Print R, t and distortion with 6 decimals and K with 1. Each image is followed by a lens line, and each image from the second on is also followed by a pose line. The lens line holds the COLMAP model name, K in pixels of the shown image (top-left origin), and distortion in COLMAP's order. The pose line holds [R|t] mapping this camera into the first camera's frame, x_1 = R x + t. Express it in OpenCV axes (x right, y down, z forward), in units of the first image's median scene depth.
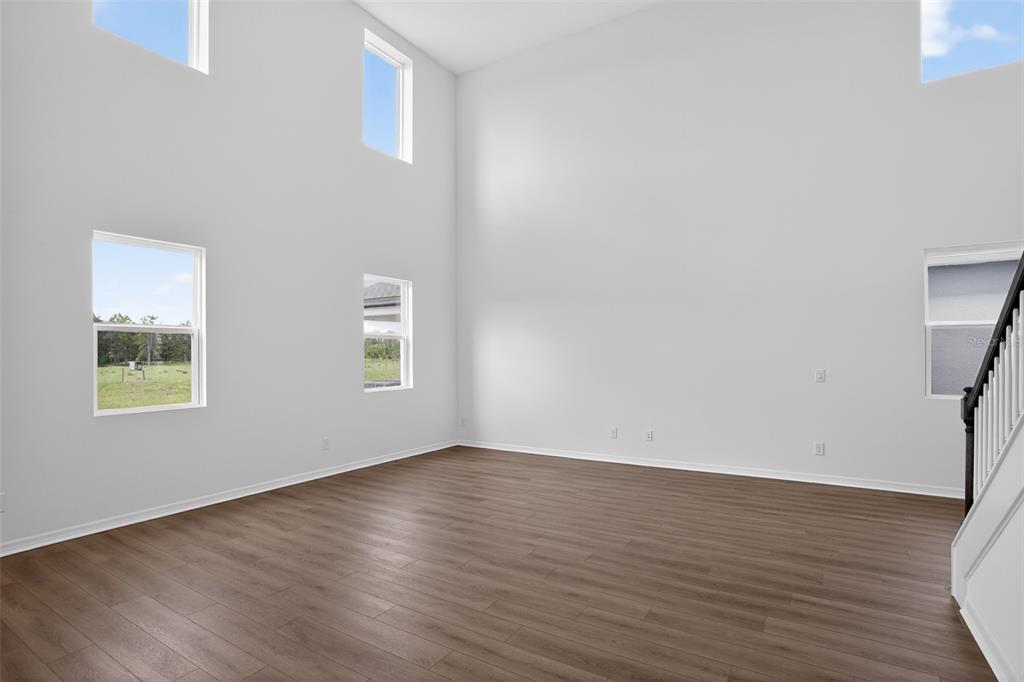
lens RADIAL K [[508.0, 0, 501.9], [0, 508.0, 352.5], [0, 0, 1]] dist [-0.076190, 0.040521]
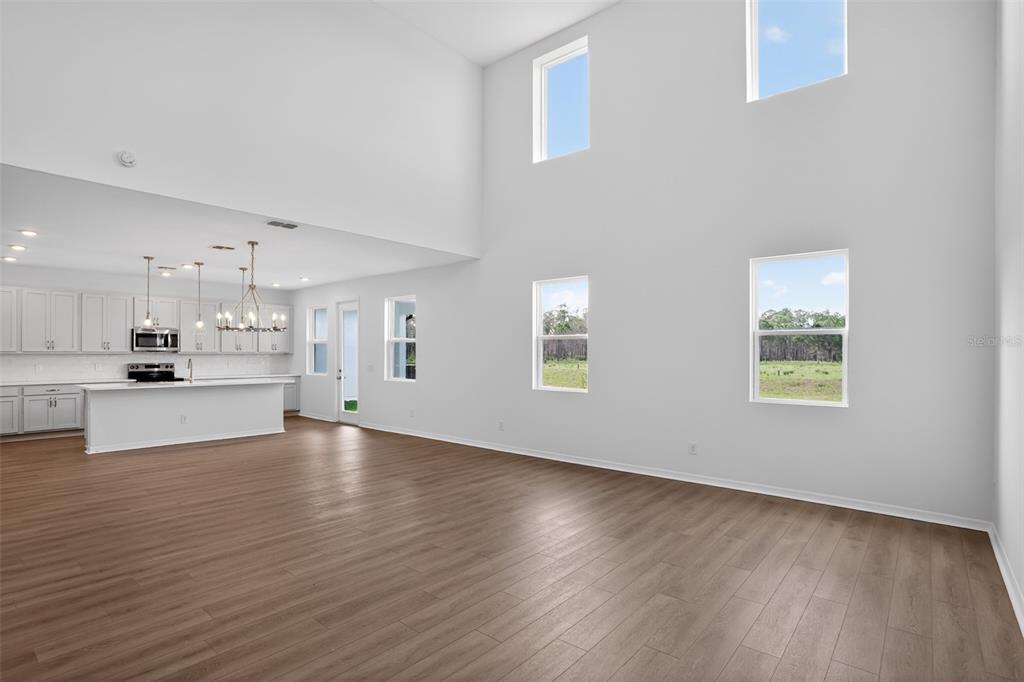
lens RADIAL K [[523.5, 0, 480.4], [0, 523.5, 352.1], [0, 0, 1]] dist [-0.001514, 0.000557]
pose [[-0.192511, 0.005062, -0.981282, 0.719268], [0.001847, 0.999987, 0.004796, -0.004105], [0.981293, -0.000889, -0.192518, 0.849261]]
